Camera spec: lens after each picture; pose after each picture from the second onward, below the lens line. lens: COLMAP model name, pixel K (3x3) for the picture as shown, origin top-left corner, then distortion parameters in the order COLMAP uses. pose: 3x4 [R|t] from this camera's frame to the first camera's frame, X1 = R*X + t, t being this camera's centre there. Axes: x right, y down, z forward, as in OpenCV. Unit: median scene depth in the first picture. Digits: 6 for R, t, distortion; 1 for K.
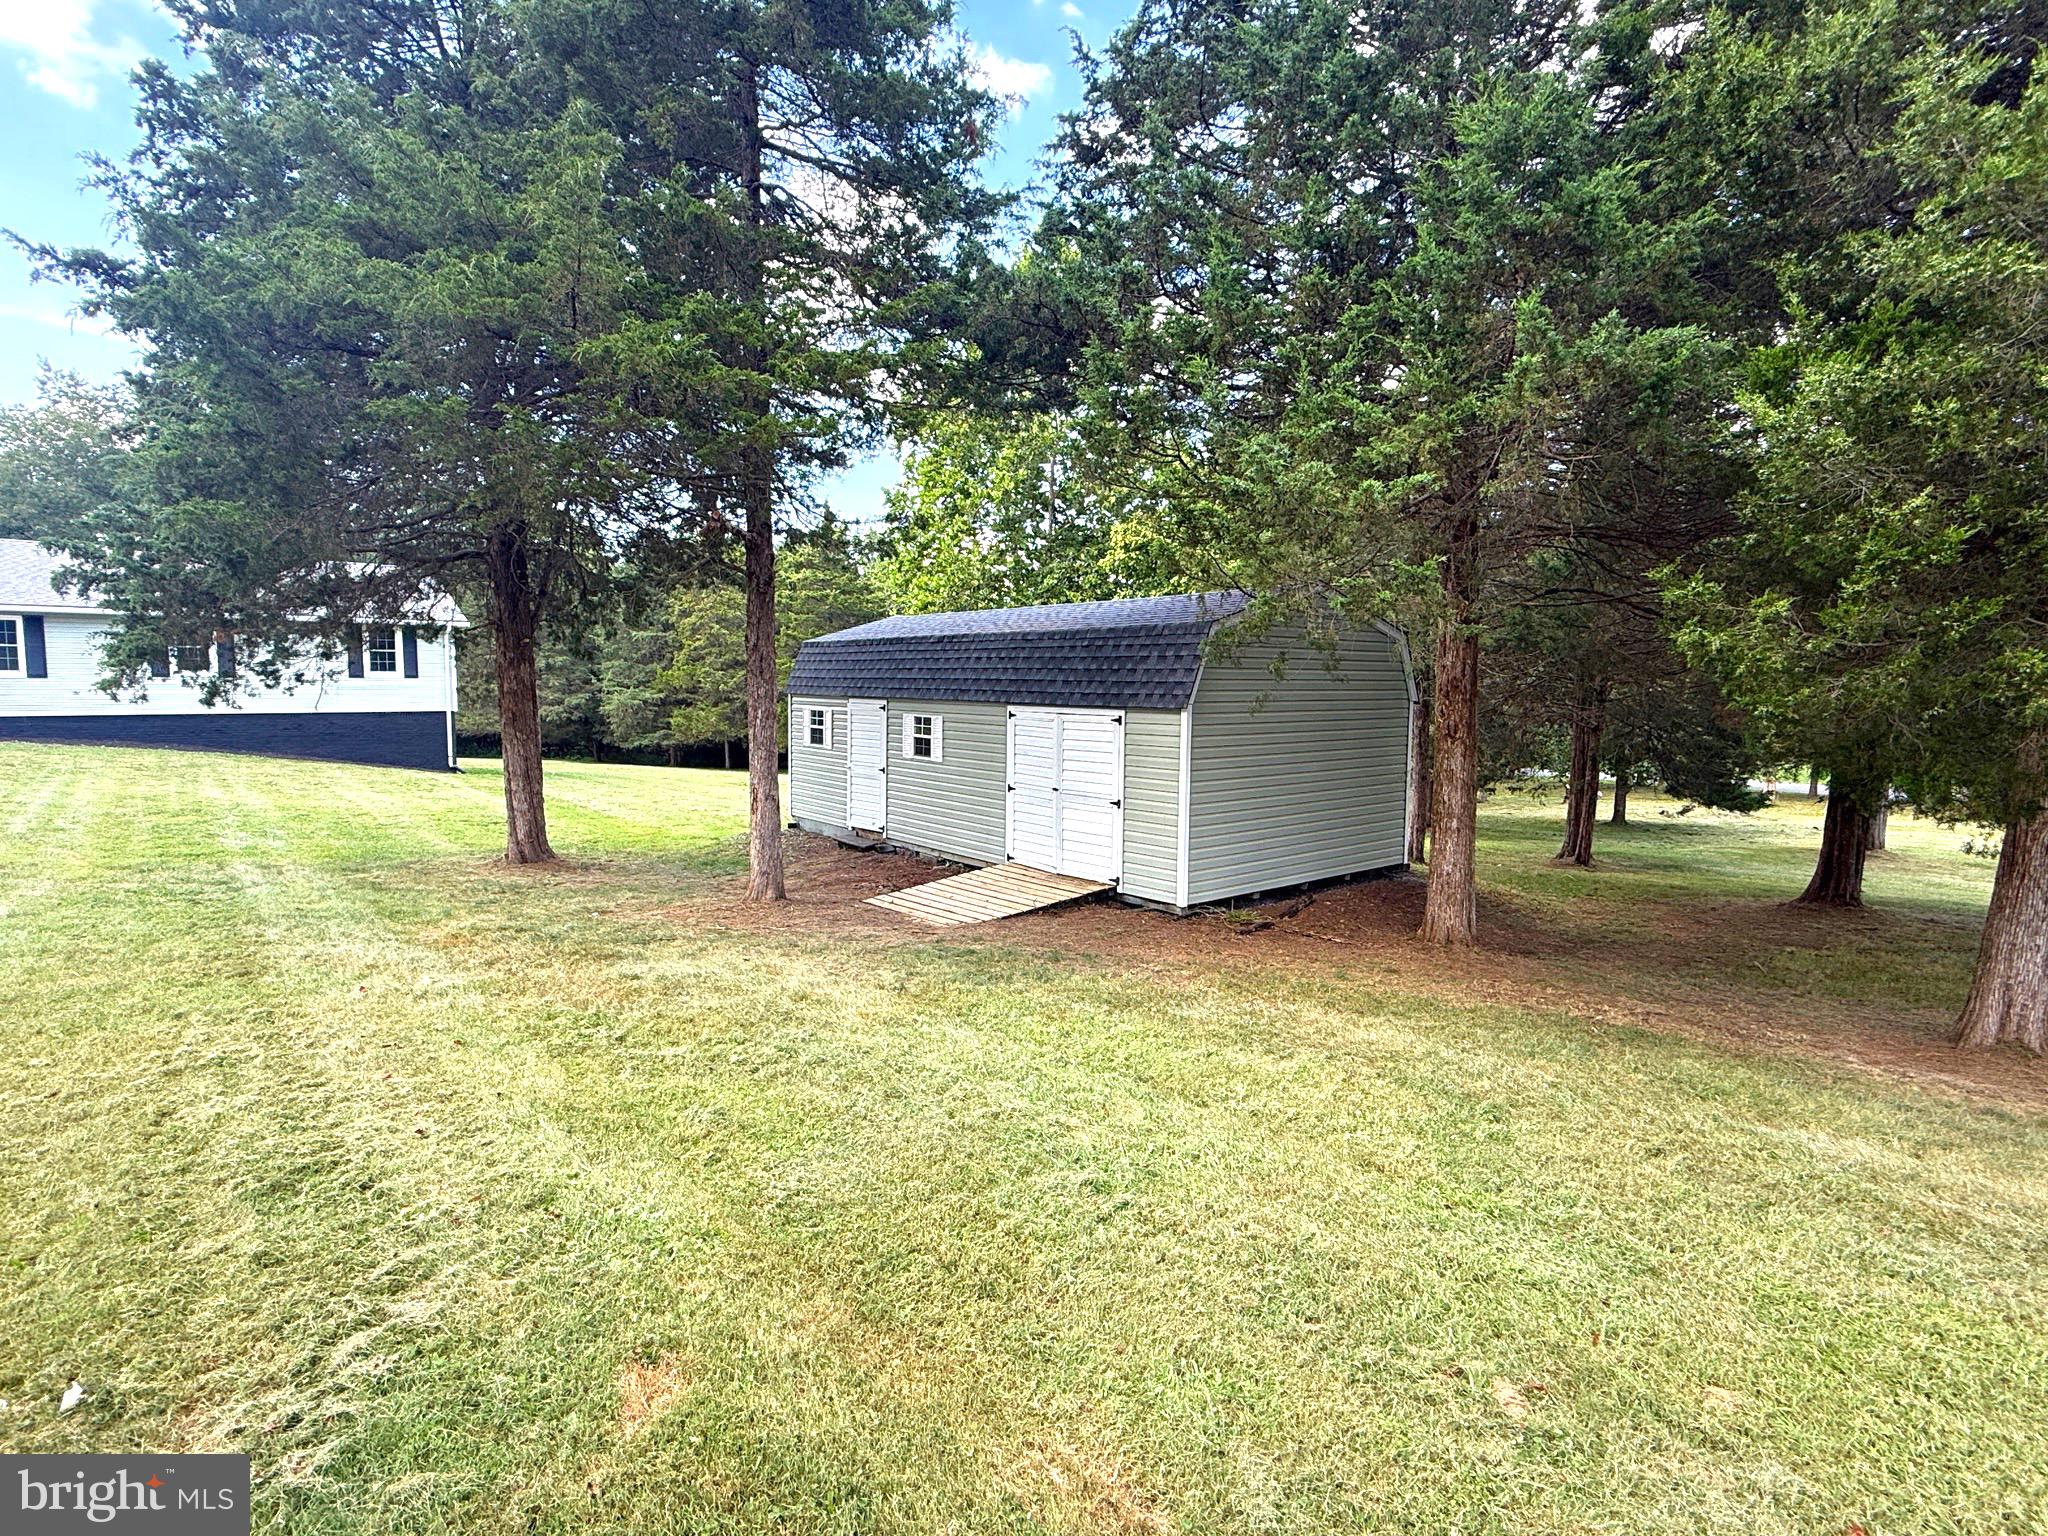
lens RADIAL K [[1034.0, 0, 1026.3], [0, 1034.0, 766.0], [0, 0, 1]] dist [0.004408, 0.000725]
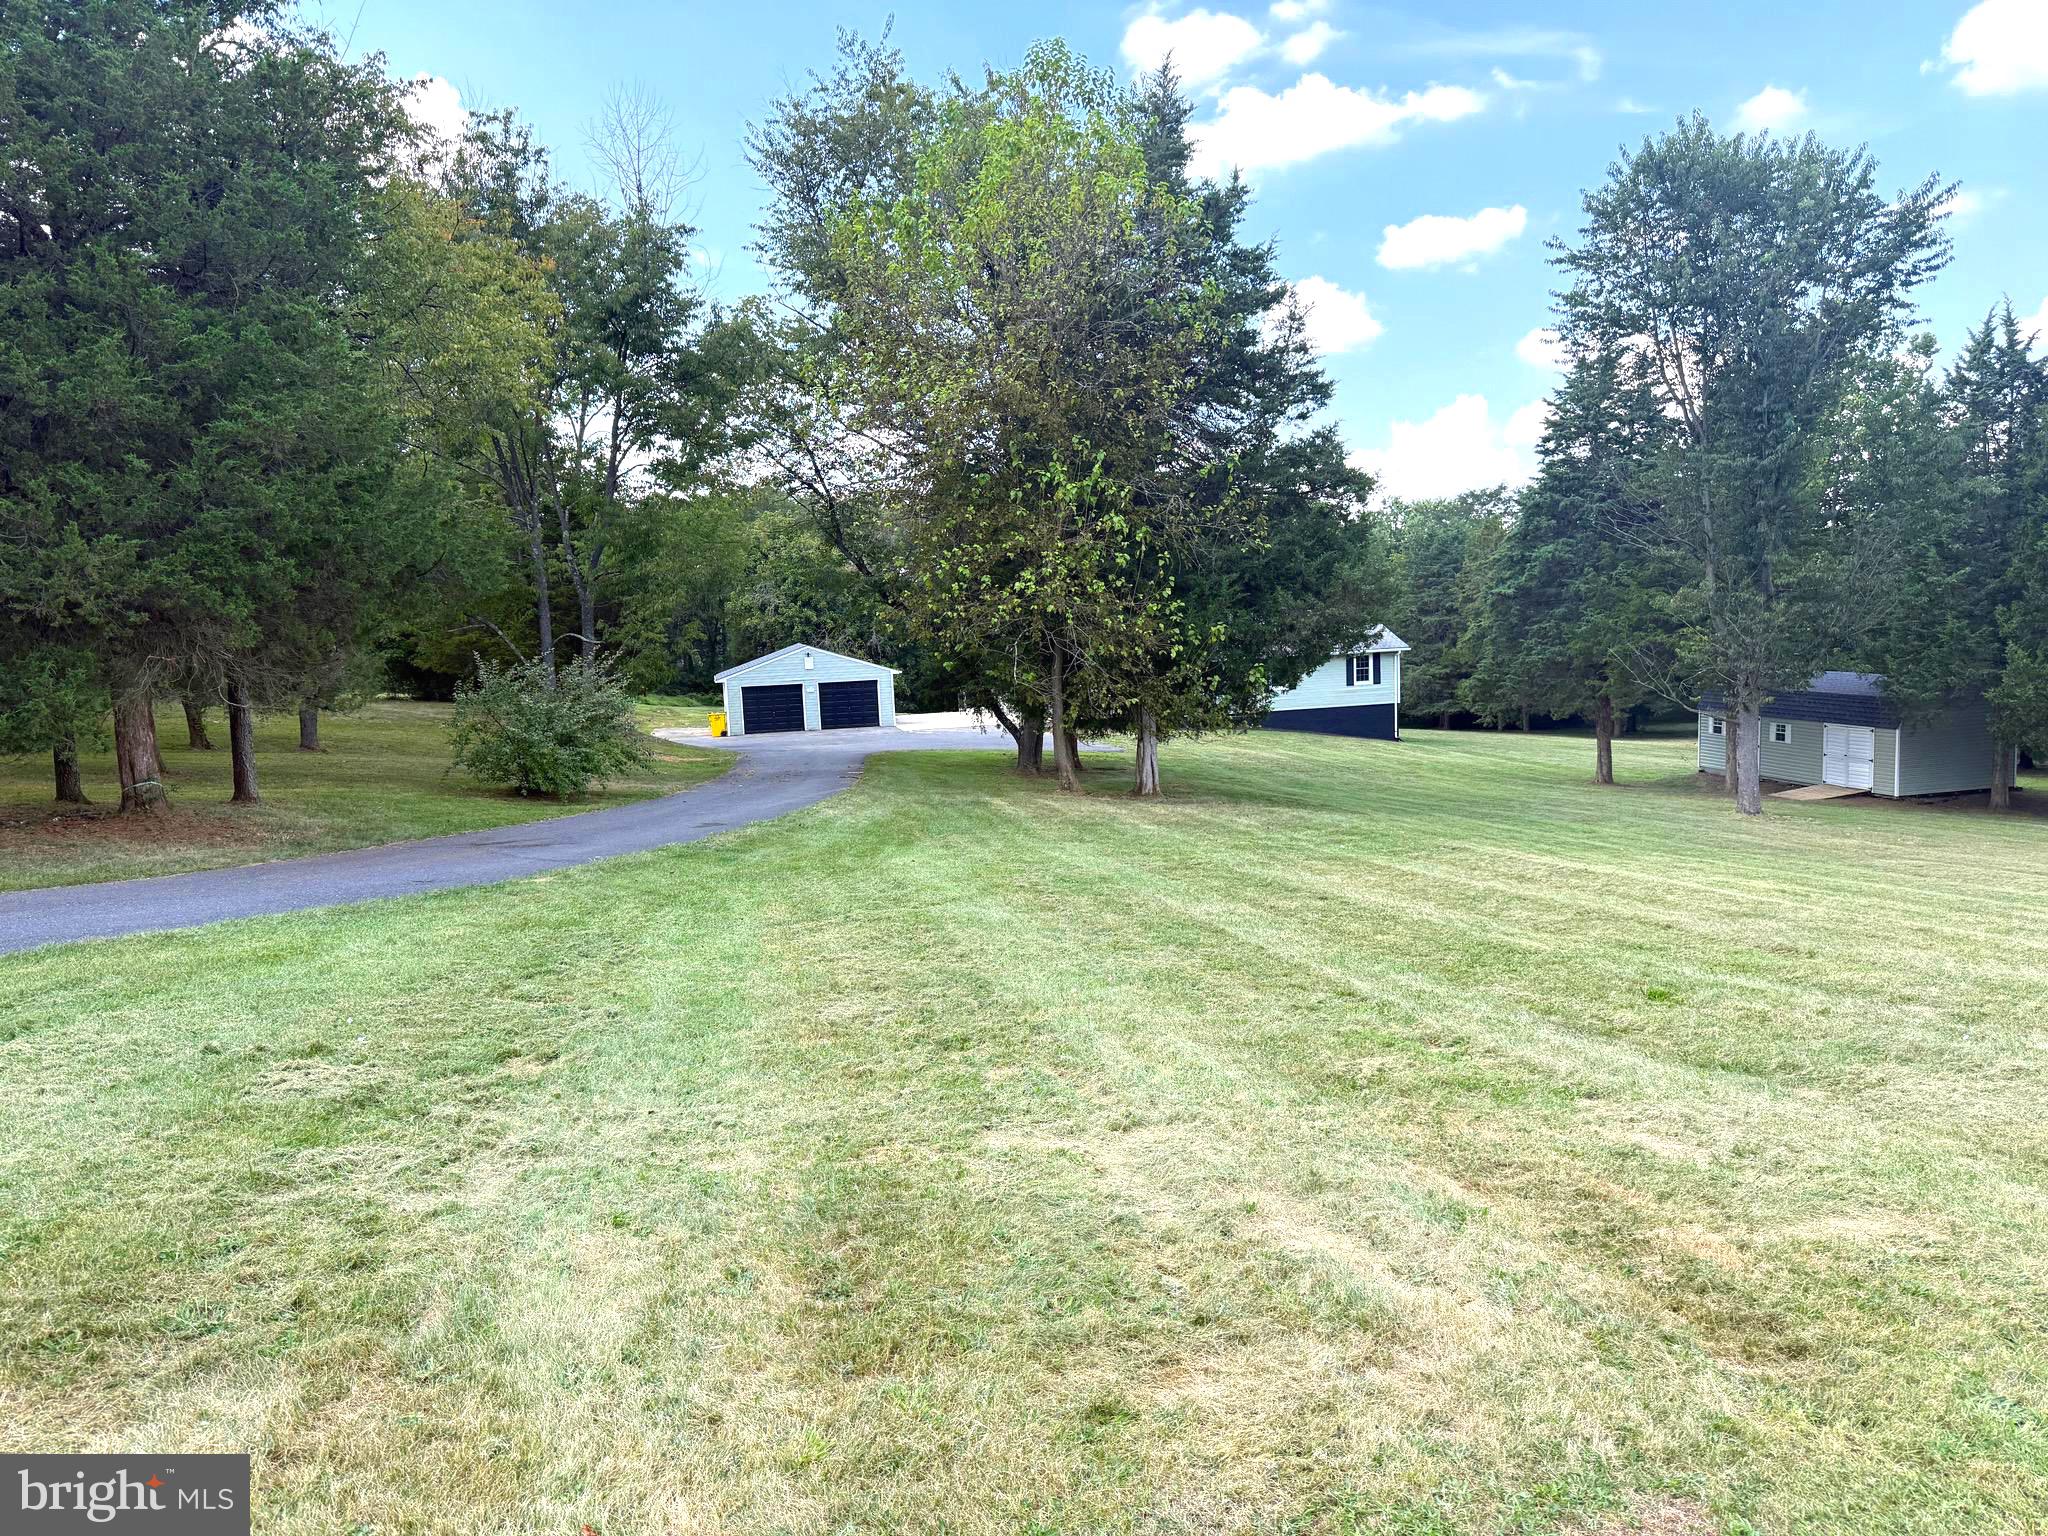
lens RADIAL K [[1435.6, 0, 1019.6], [0, 1435.6, 767.5], [0, 0, 1]] dist [0.047897, -0.040161]
pose [[0.889191, 0.002885, -0.457527, -0.073017], [0.015311, 0.999232, 0.036057, -0.054658], [0.457280, -0.039067, 0.888464, -1.583823]]
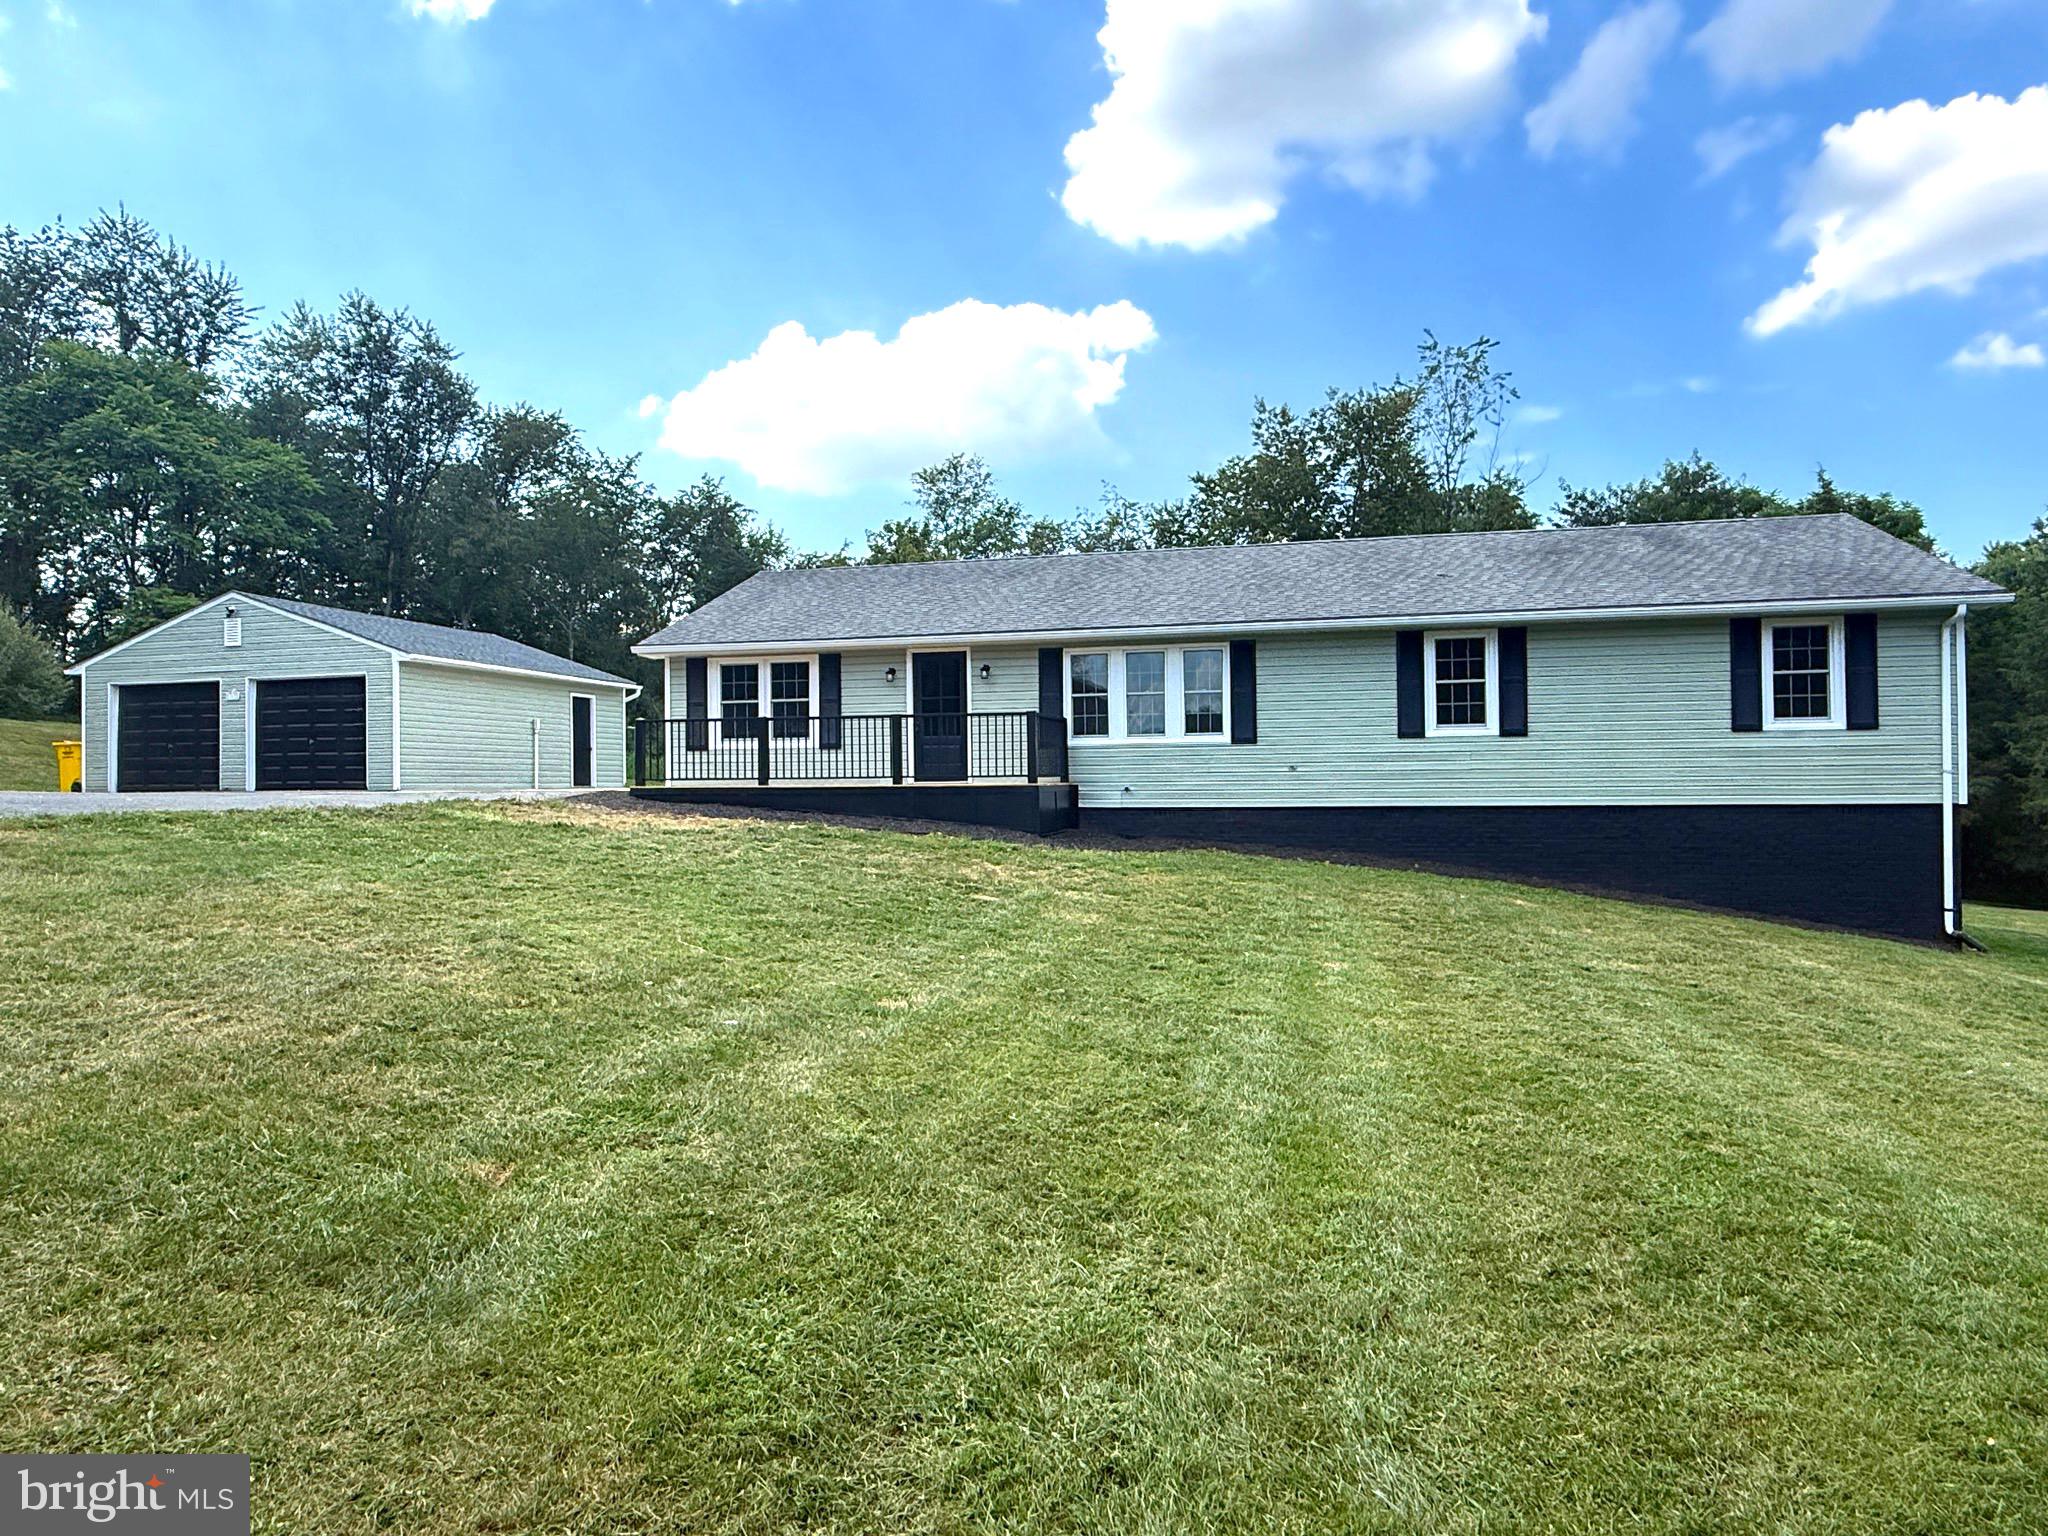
lens RADIAL K [[1239.5, 0, 1010.7], [0, 1239.5, 774.3], [0, 0, 1]] dist [-0.017615, 0.013975]
pose [[0.590118, -0.016035, -0.807158, -0.479485], [-0.050596, 0.997103, -0.056799, -0.021688], [0.805730, 0.074357, 0.587597, 0.498378]]
